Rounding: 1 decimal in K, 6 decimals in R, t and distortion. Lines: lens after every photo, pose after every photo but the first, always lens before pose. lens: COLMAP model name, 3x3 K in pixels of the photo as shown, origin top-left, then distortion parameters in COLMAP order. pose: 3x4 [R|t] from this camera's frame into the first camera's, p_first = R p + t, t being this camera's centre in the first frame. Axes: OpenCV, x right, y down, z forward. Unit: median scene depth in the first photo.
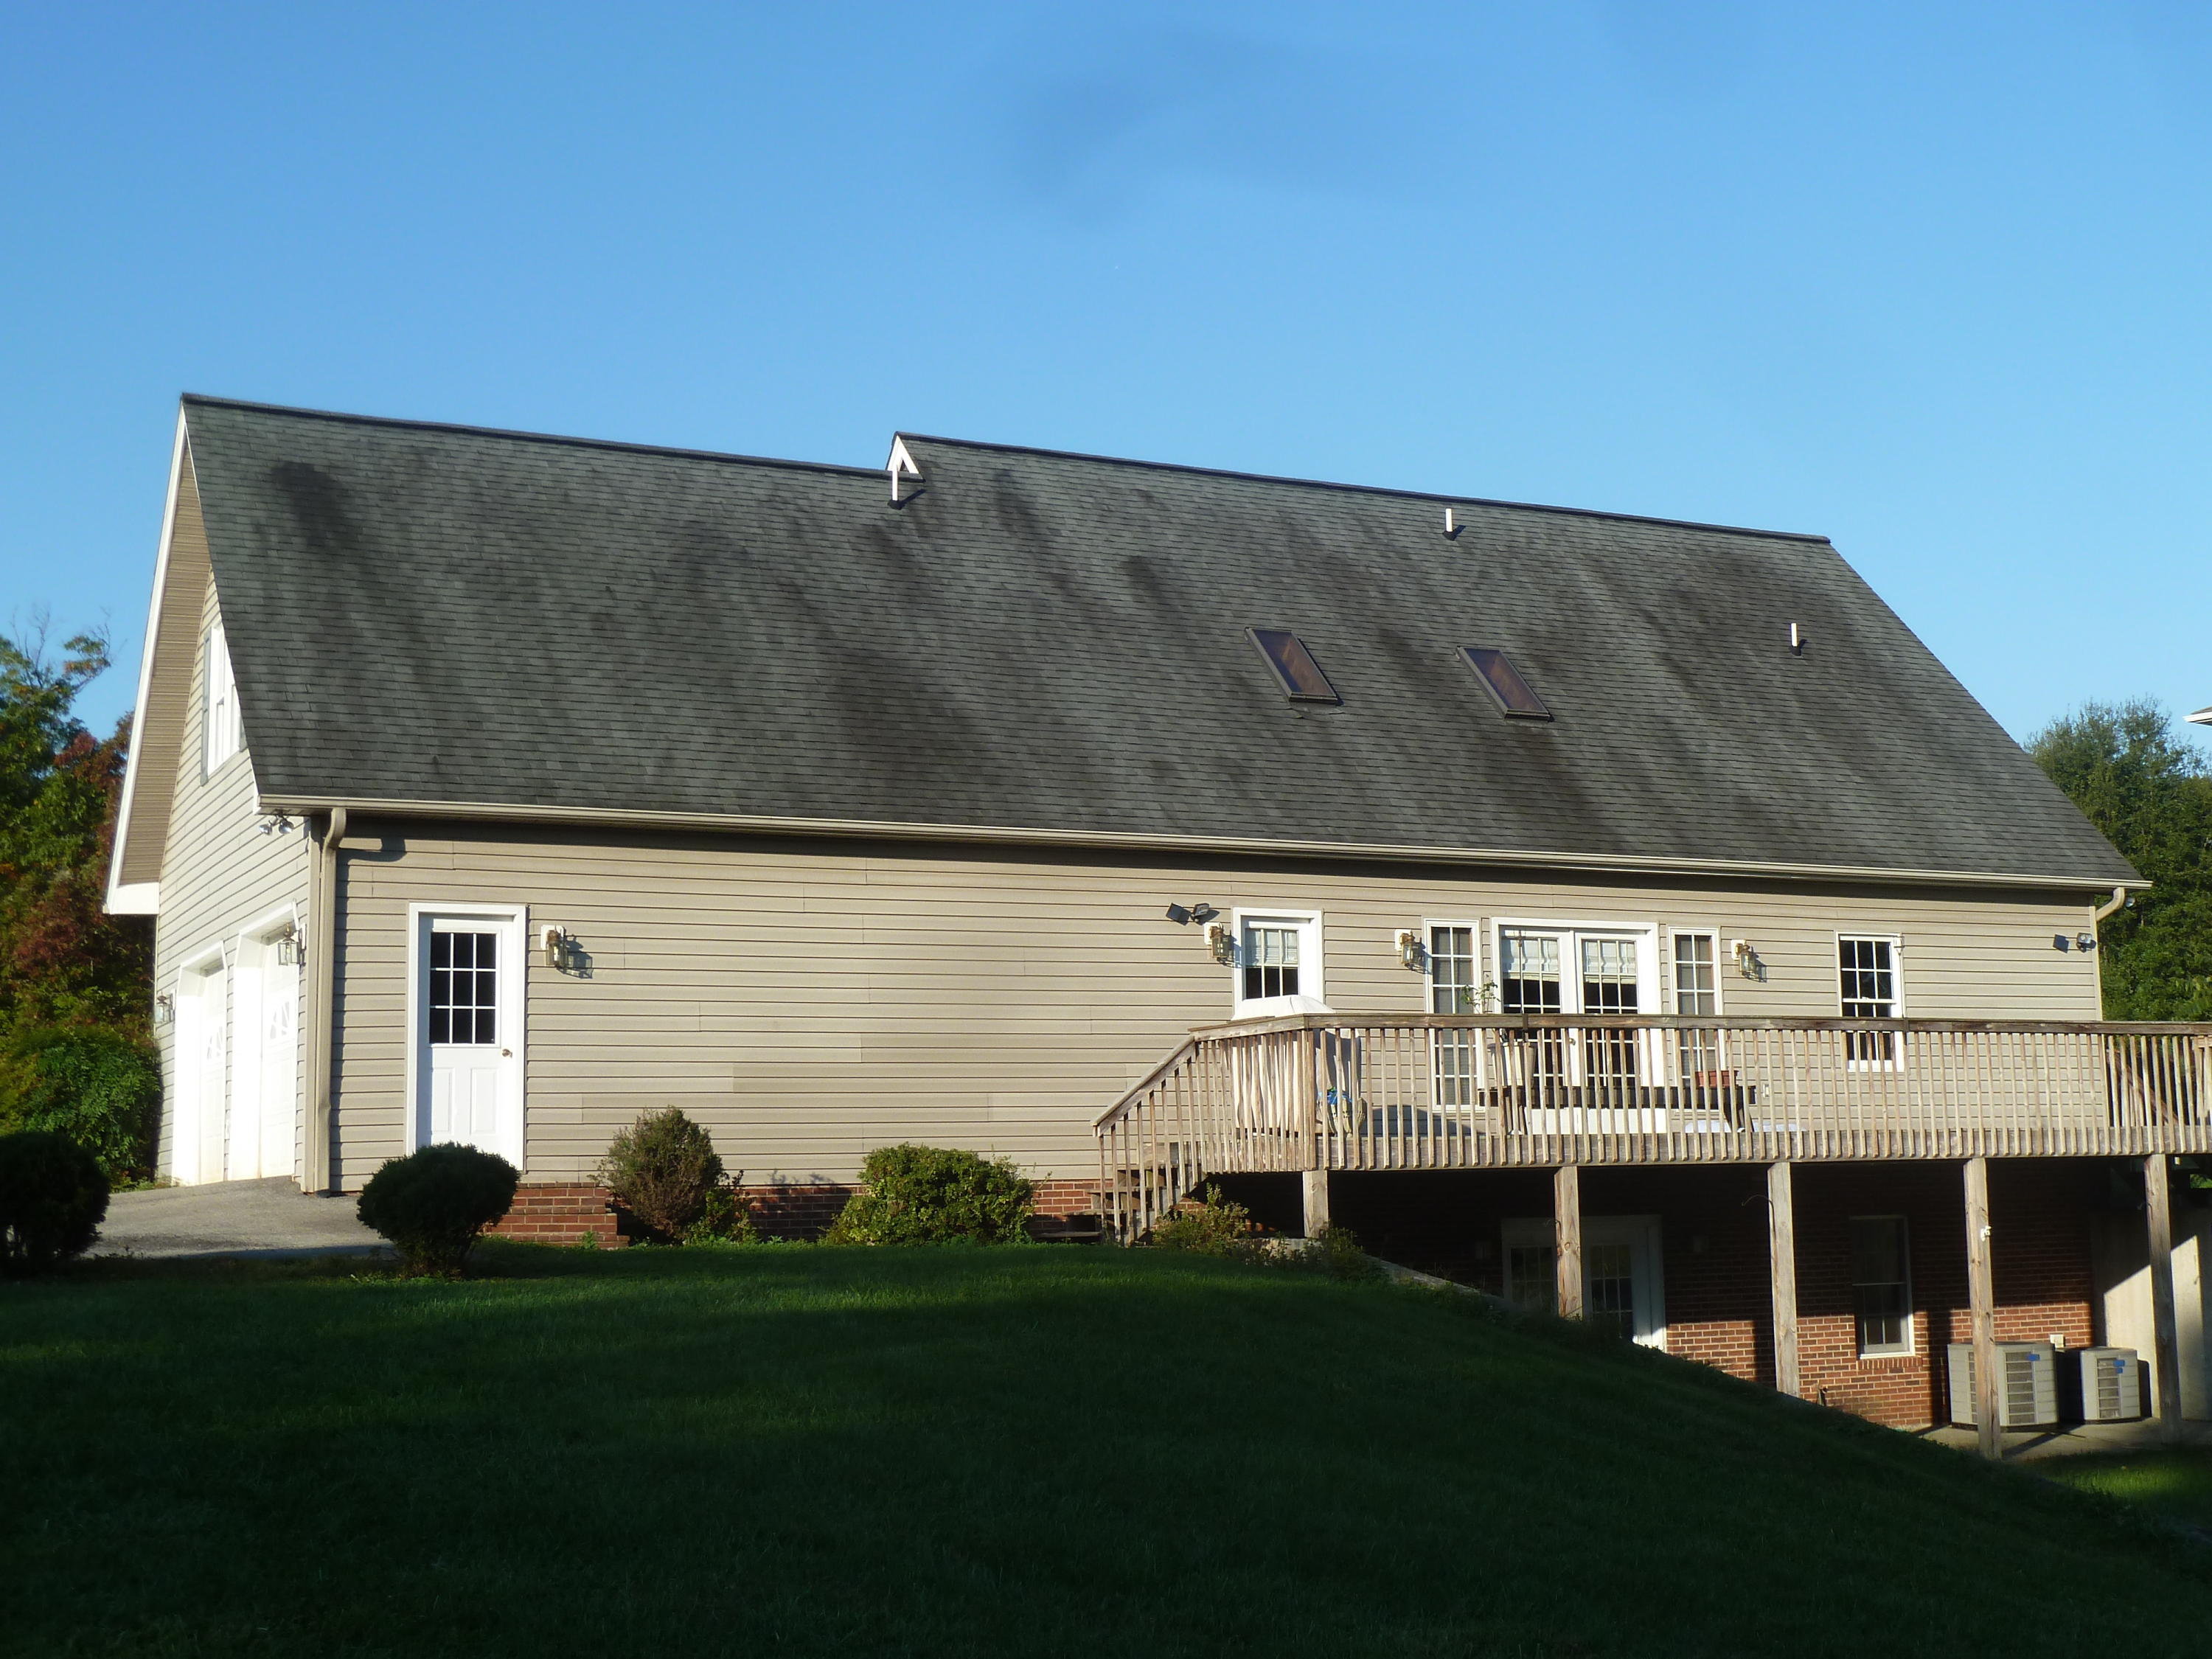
lens RADIAL K [[2883.1, 0, 1097.3], [0, 2883.1, 831.3], [0, 0, 1]] dist [-0.021104, 0.000000]
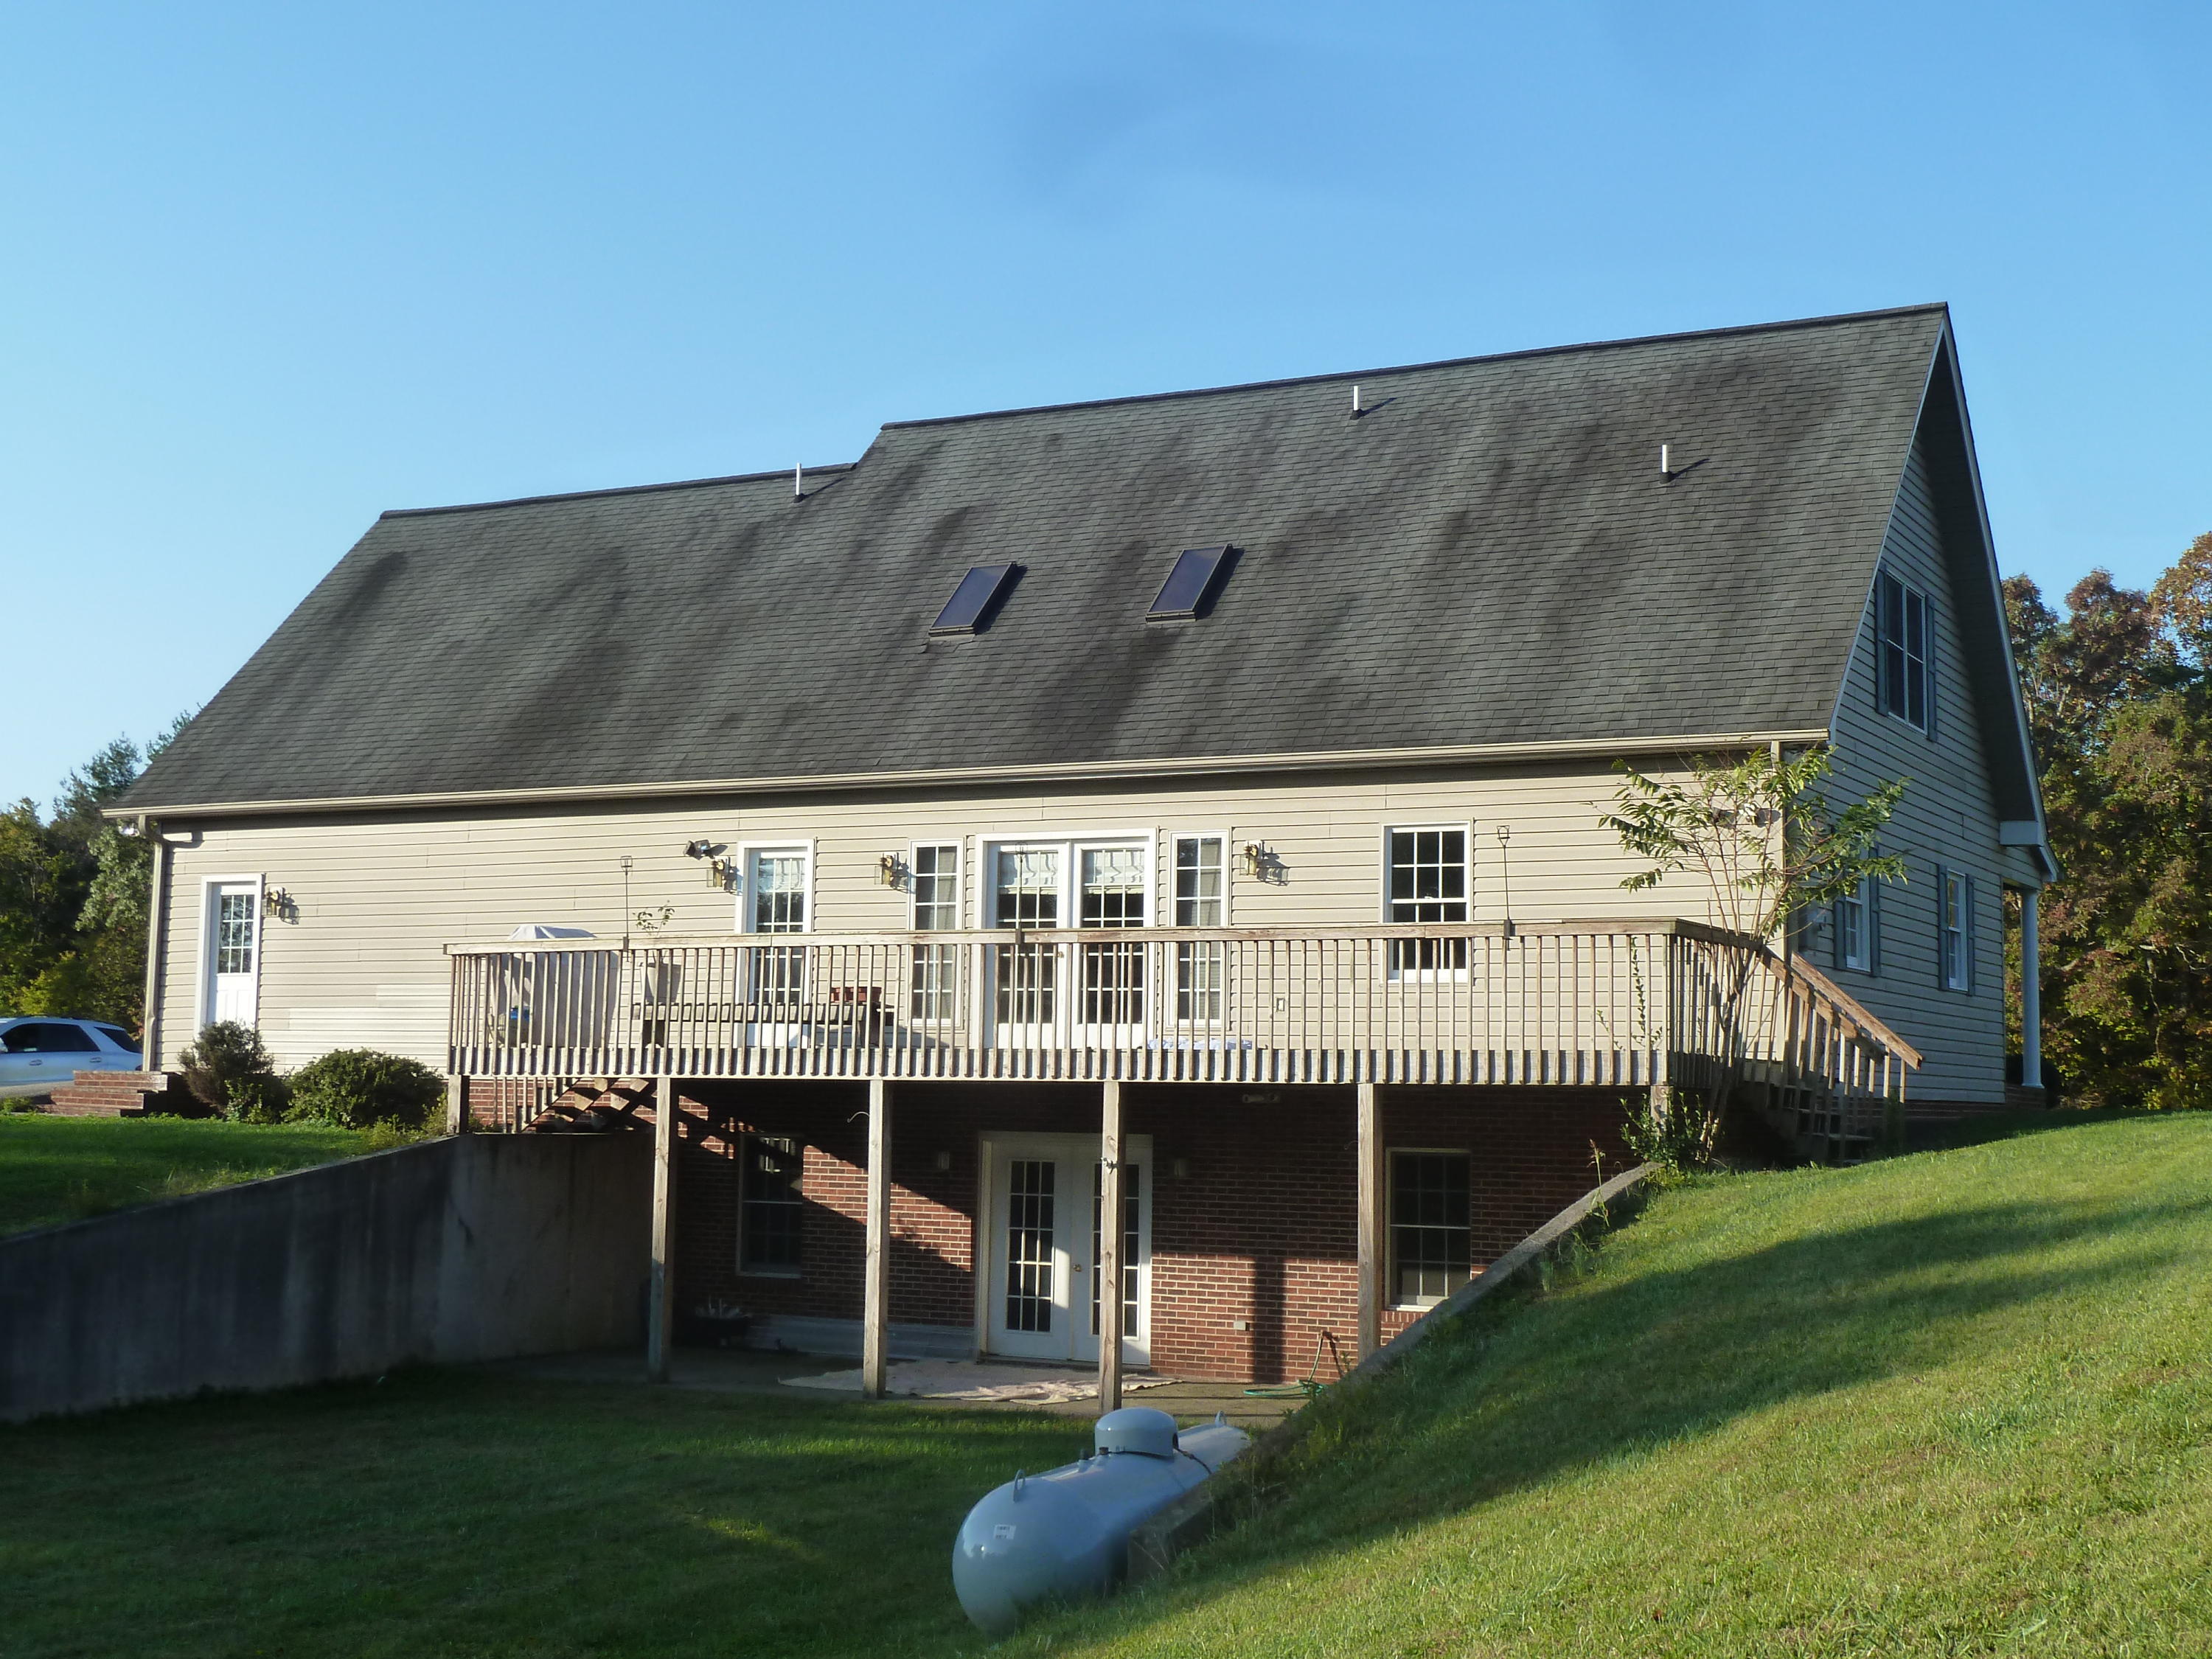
lens RADIAL K [[2883.1, 0, 1119.1], [0, 2883.1, 809.3], [0, 0, 1]] dist [-0.021104, 0.000000]
pose [[0.567688, -0.054298, -0.821451, 0.979753], [0.078689, 0.996833, -0.011510, 0.035940], [0.819474, -0.058105, 0.570163, 0.454461]]
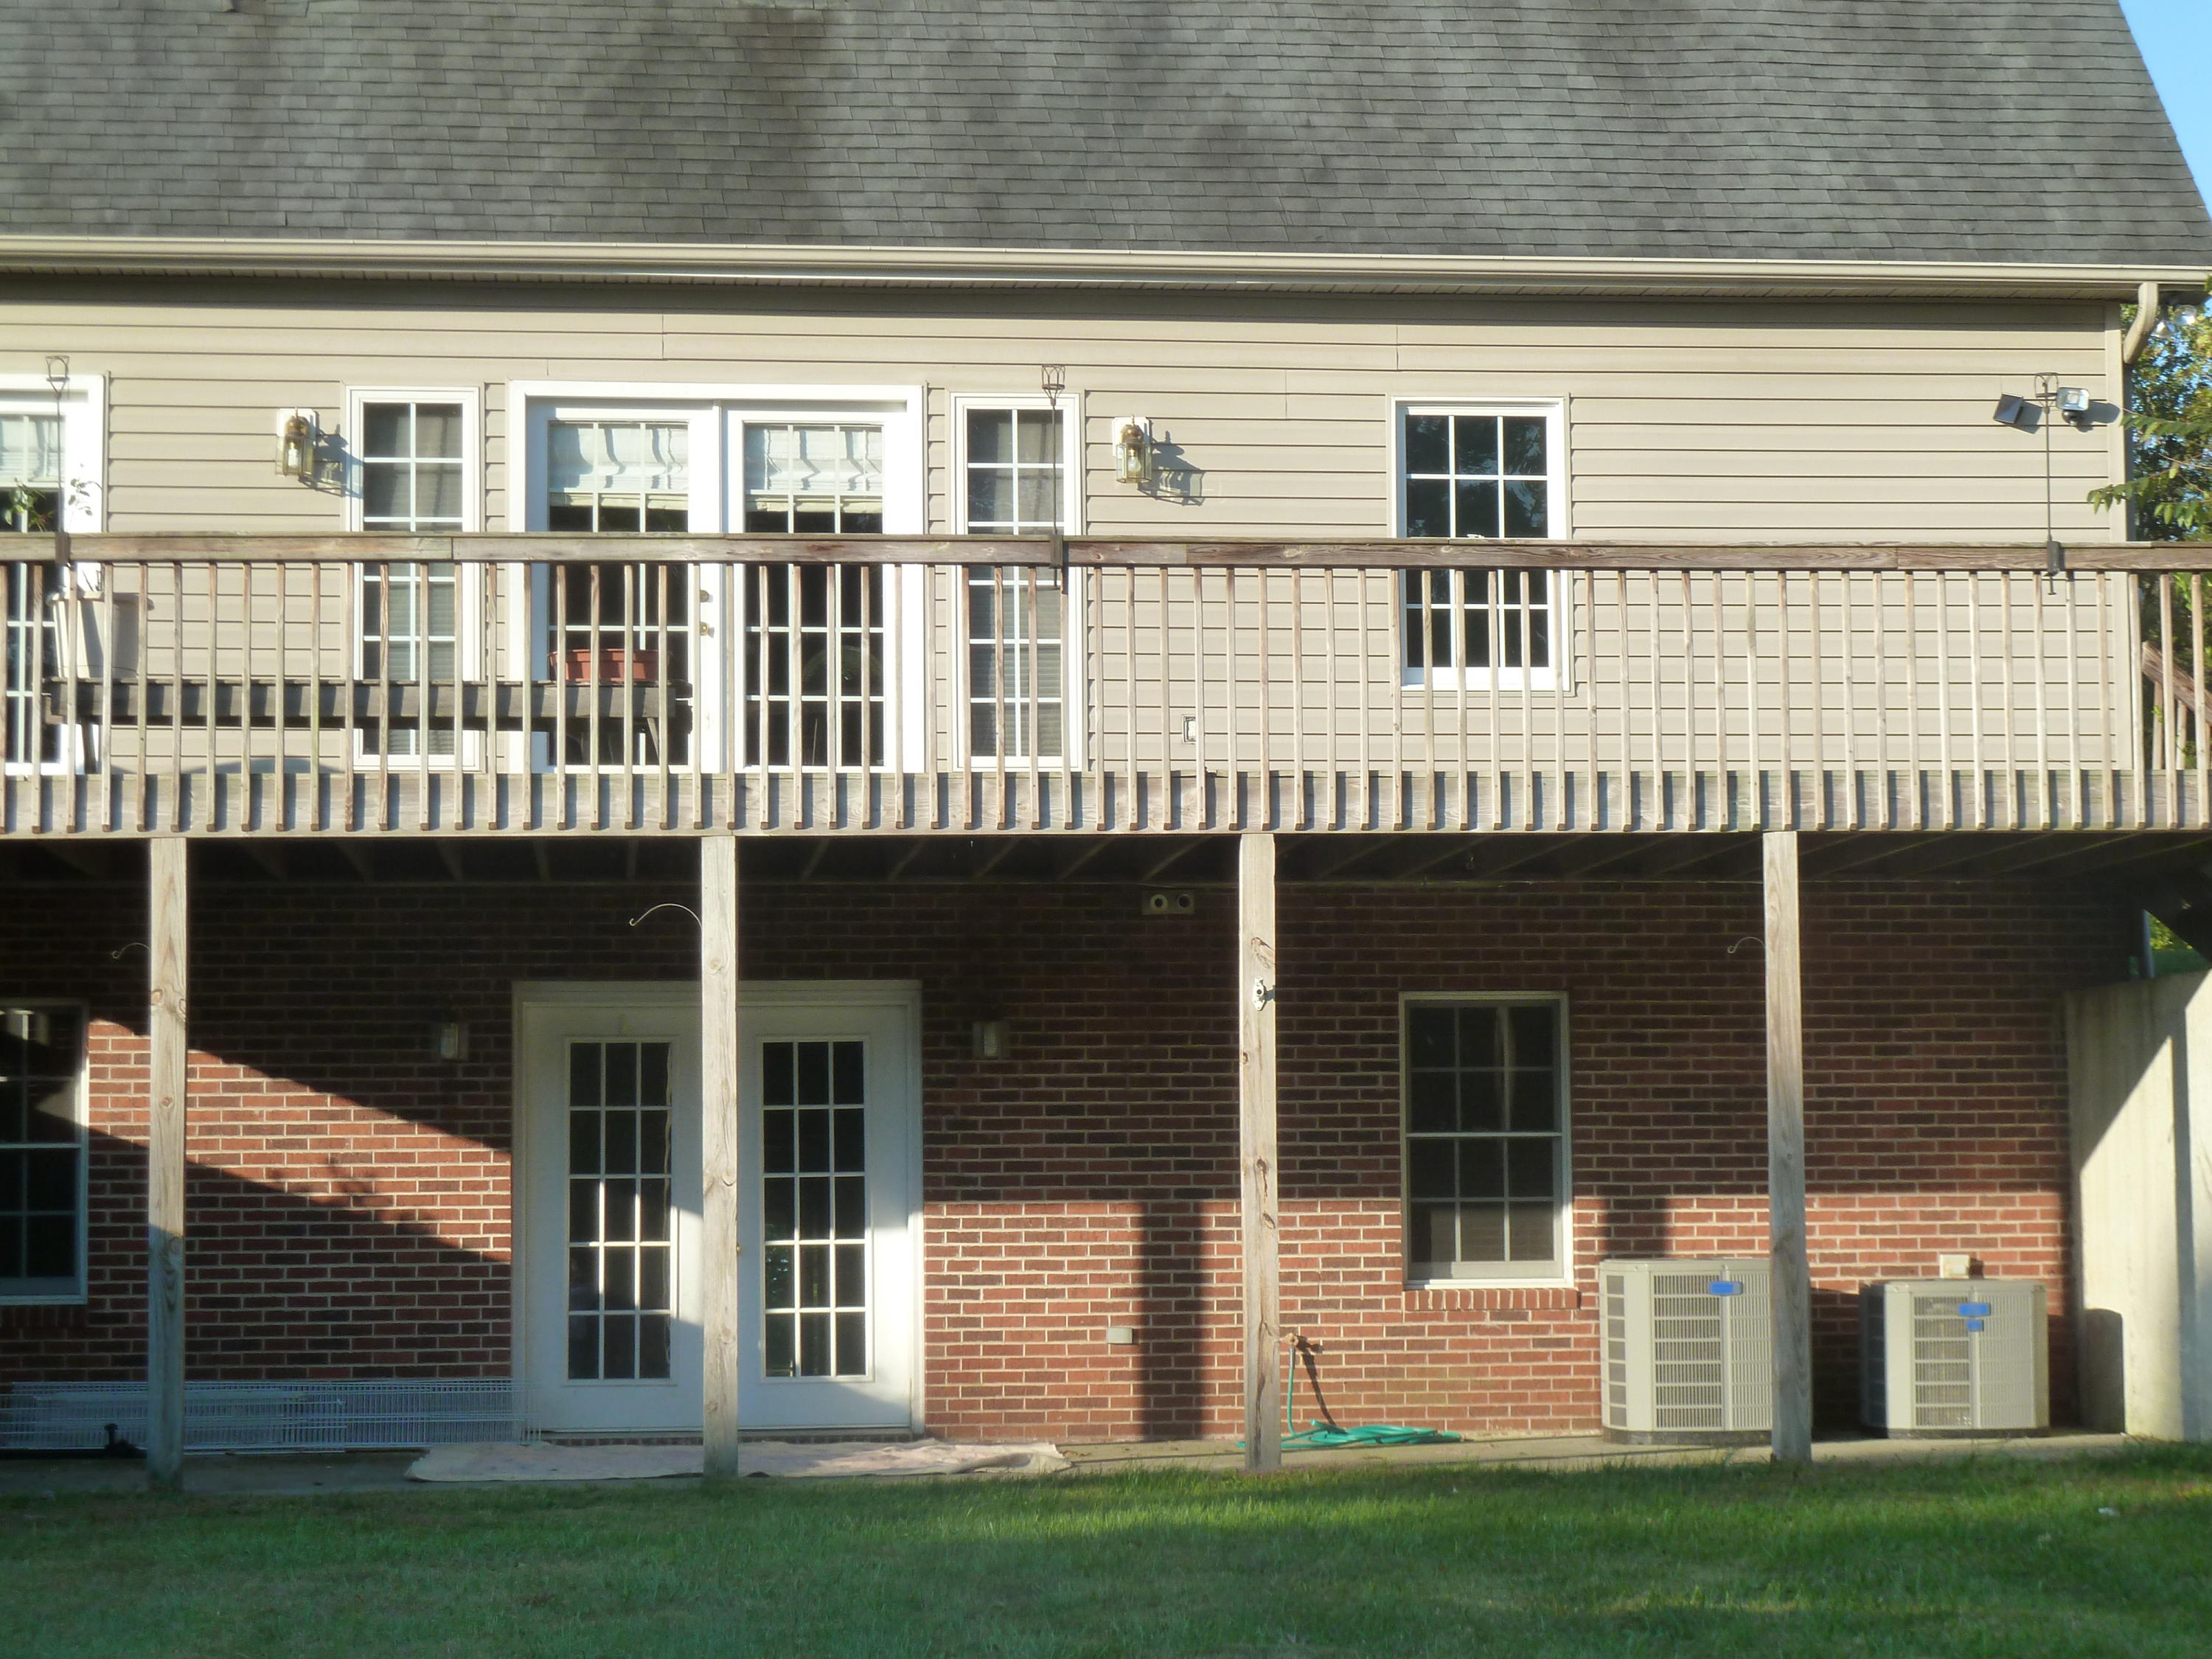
lens RADIAL K [[5310.8, 0, 1123.2], [0, 5310.8, 835.6], [0, 0, 1]] dist [0.023956, 0.000000]
pose [[0.936553, -0.015063, -0.350202, 0.546443], [0.035351, 0.998041, 0.051612, 0.063256], [0.348739, -0.060718, 0.935251, 0.169029]]
